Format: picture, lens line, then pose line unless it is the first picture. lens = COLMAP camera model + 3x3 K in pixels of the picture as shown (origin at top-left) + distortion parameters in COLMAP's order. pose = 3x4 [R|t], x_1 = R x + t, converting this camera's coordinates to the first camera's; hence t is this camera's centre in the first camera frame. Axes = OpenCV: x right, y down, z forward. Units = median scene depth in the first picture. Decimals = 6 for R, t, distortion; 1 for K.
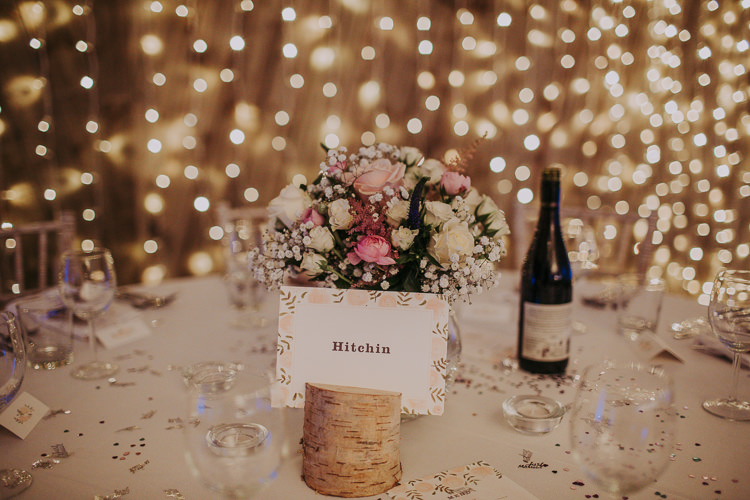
lens RADIAL K [[735.7, 0, 376.9], [0, 735.7, 249.4], [0, 0, 1]] dist [-0.071364, 0.000000]
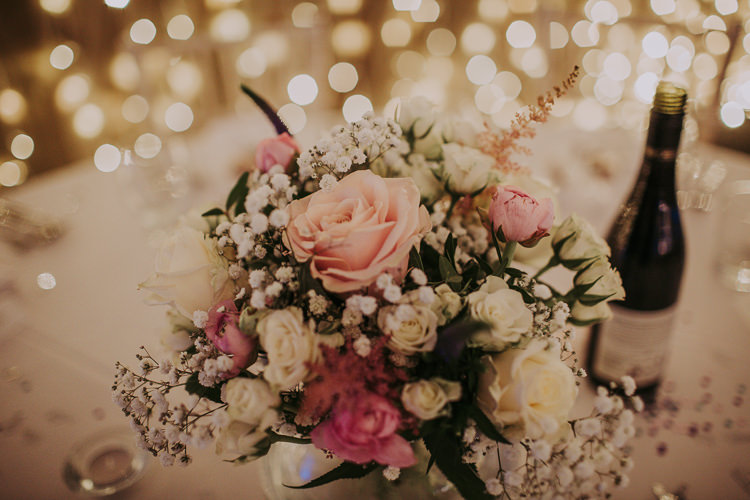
lens RADIAL K [[735.7, 0, 378.8], [0, 735.7, 247.5], [0, 0, 1]] dist [-0.071364, 0.000000]
pose [[0.997501, -0.065095, 0.027480, -0.001030], [0.050621, 0.929712, 0.364791, -0.218408], [-0.049295, -0.362488, 0.930684, 0.488790]]
